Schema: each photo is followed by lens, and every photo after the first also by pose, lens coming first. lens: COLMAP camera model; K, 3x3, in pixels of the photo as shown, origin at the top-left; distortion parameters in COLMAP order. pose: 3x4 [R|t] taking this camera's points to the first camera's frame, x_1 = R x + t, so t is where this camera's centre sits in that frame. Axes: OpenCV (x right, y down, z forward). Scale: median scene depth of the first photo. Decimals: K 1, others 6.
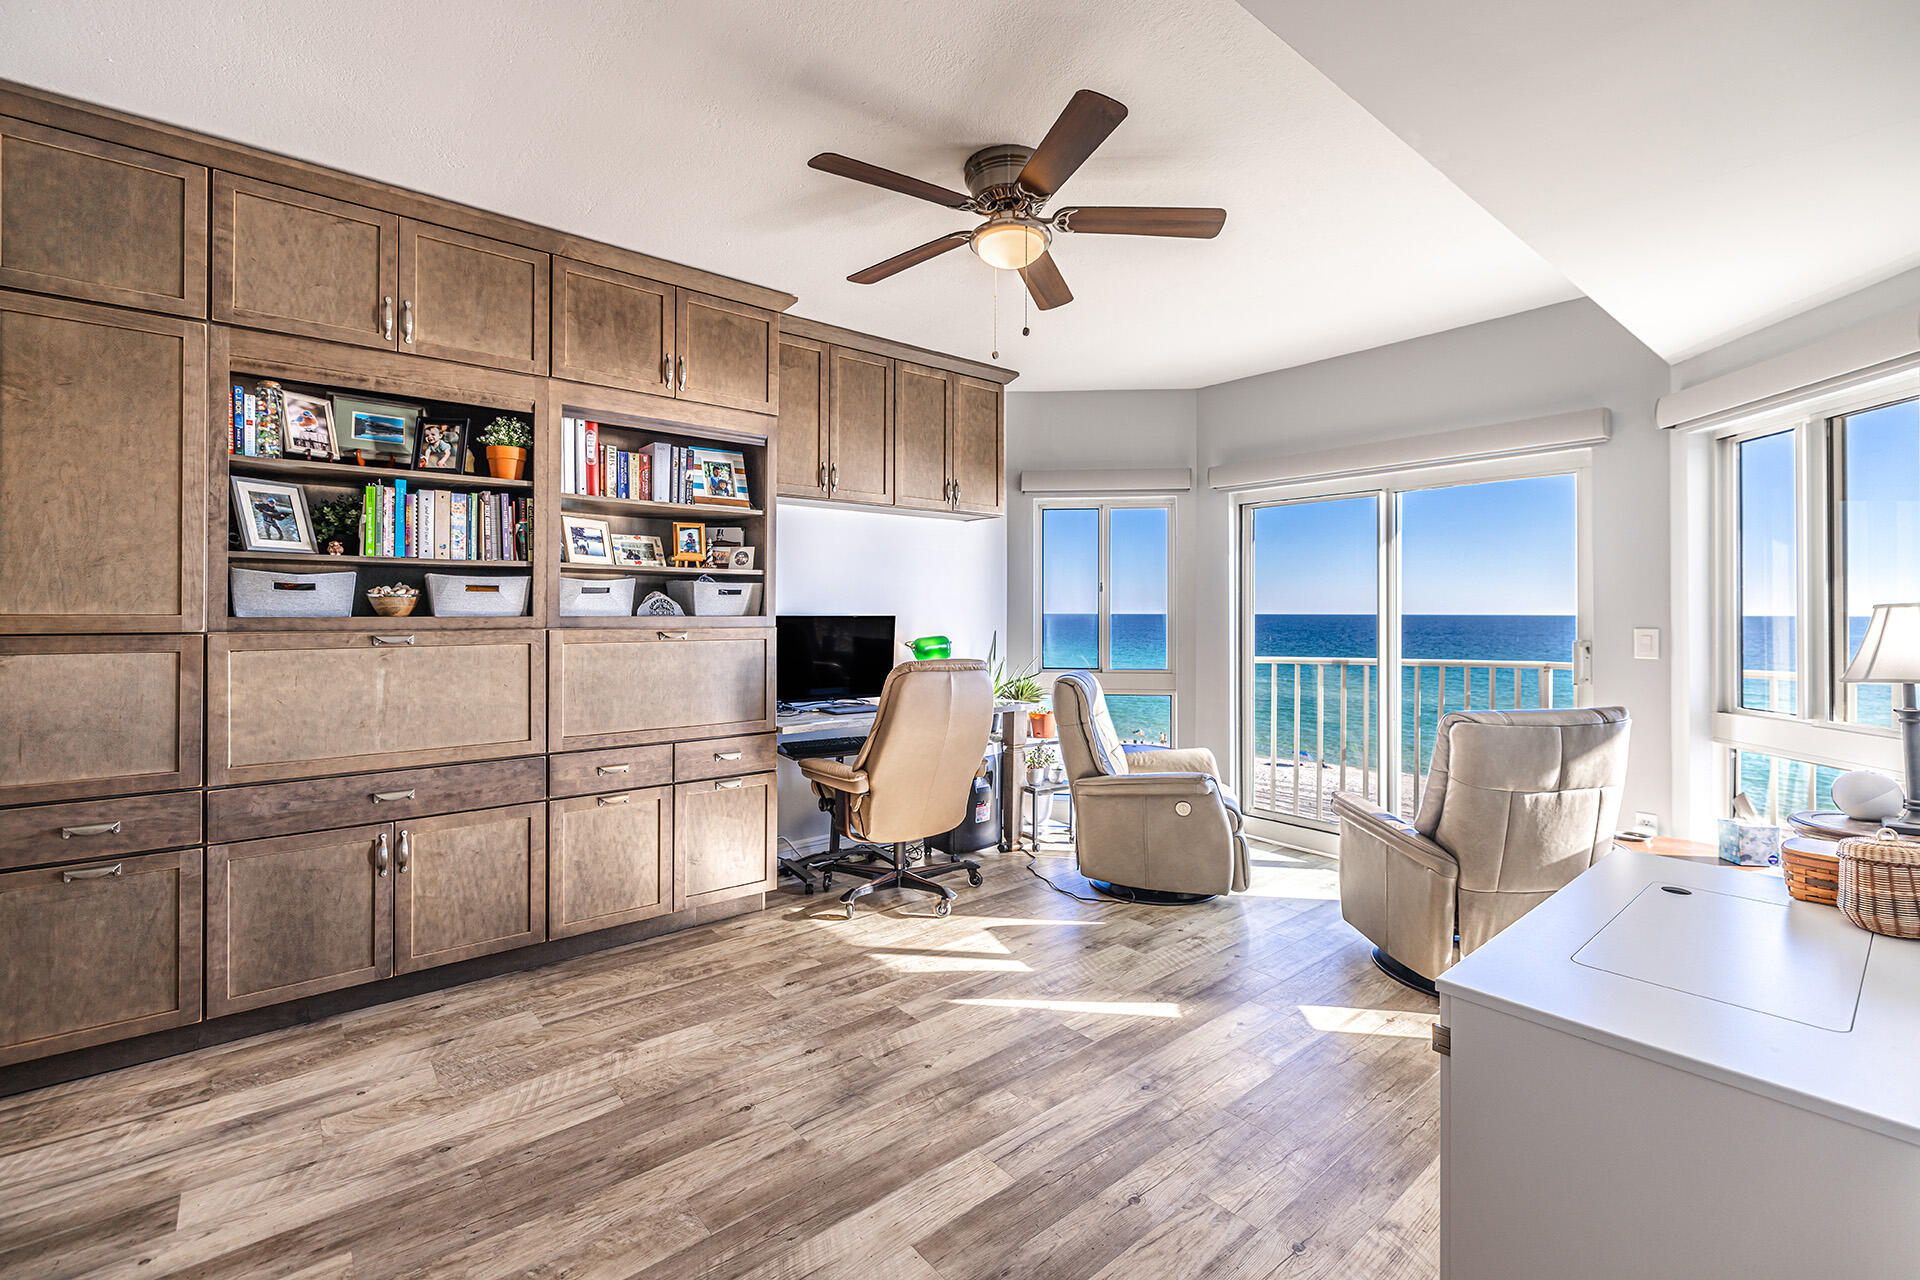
lens RADIAL K [[819.6, 0, 951.3], [0, 819.6, 603.7], [0, 0, 1]] dist [0.001507, 0.000376]
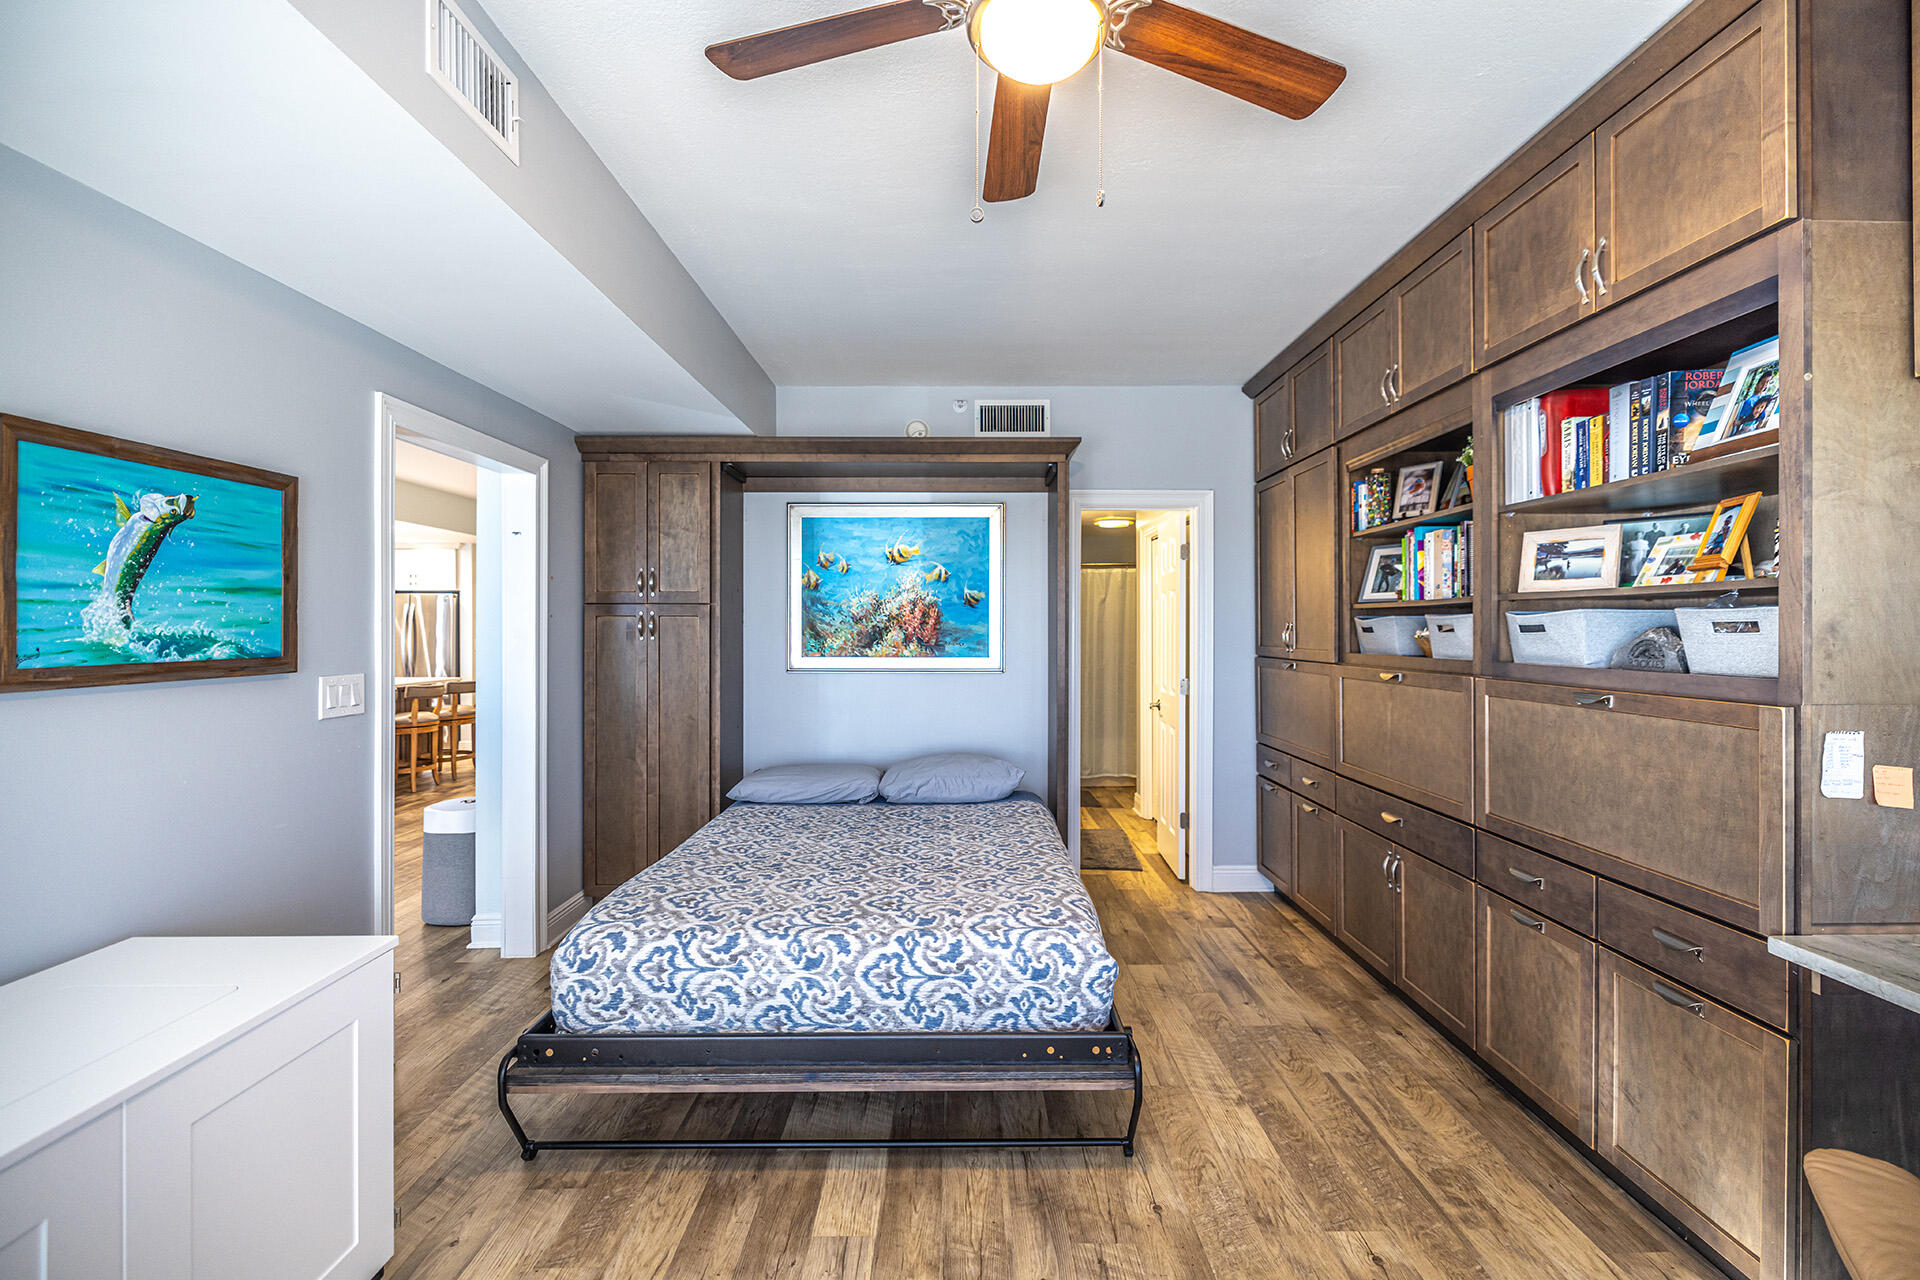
lens RADIAL K [[844.5, 0, 1014.2], [0, 844.5, 630.0], [0, 0, 1]] dist [0.000121, 0.000062]
pose [[-0.599518, 0.000372, -0.800361, 0.469901], [0.006503, 0.999969, -0.004406, -0.015002], [0.800335, -0.007847, -0.599502, 1.136257]]
